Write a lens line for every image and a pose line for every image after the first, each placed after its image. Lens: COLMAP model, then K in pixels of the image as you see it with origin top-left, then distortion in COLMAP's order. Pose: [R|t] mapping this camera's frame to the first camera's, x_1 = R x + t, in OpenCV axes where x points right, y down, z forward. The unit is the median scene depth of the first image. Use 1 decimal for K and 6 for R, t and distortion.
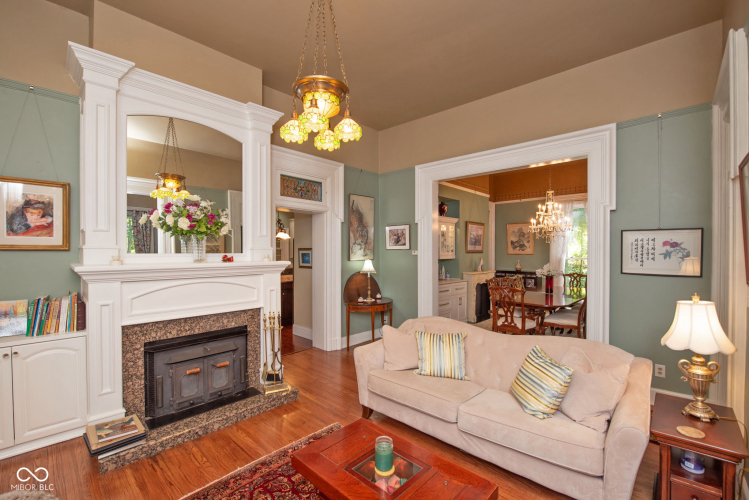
lens RADIAL K [[321.6, 0, 371.4], [0, 321.6, 252.8], [0, 0, 1]] dist [-0.029276, -0.000881]
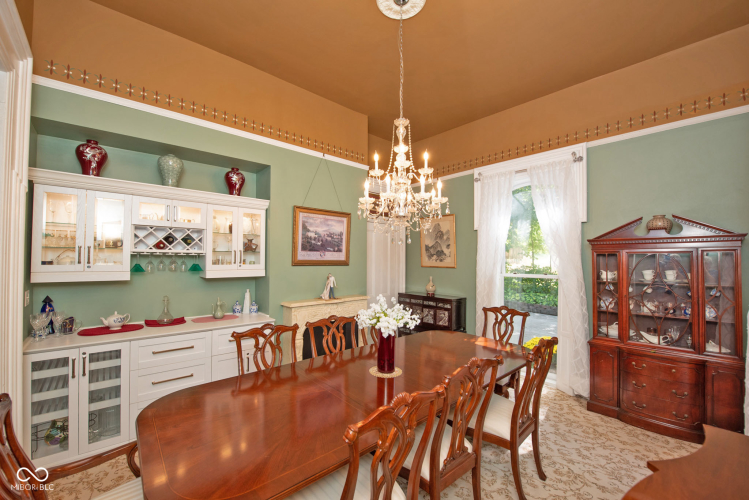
lens RADIAL K [[304.2, 0, 376.9], [0, 304.2, 254.6], [0, 0, 1]] dist [0.001275, -0.000044]
pose [[0.997383, 0.004790, -0.072134, 0.460302], [-0.006365, 0.999746, -0.021623, -0.007144], [0.072012, 0.022026, 0.997161, 0.485805]]
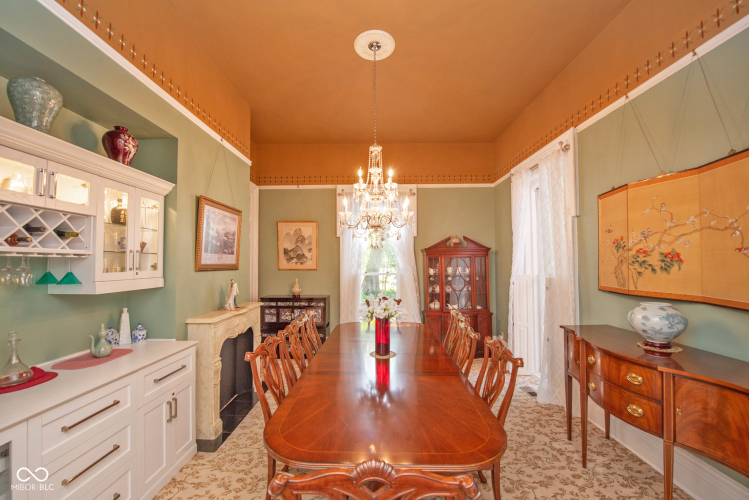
lens RADIAL K [[299.0, 0, 368.7], [0, 299.0, 256.3], [0, 0, 1]] dist [-0.018366, -0.001229]
pose [[0.733008, 0.012501, 0.680106, 0.189192], [0.005940, 0.999675, -0.024778, -0.007662], [-0.680195, 0.022202, 0.732695, 0.542709]]
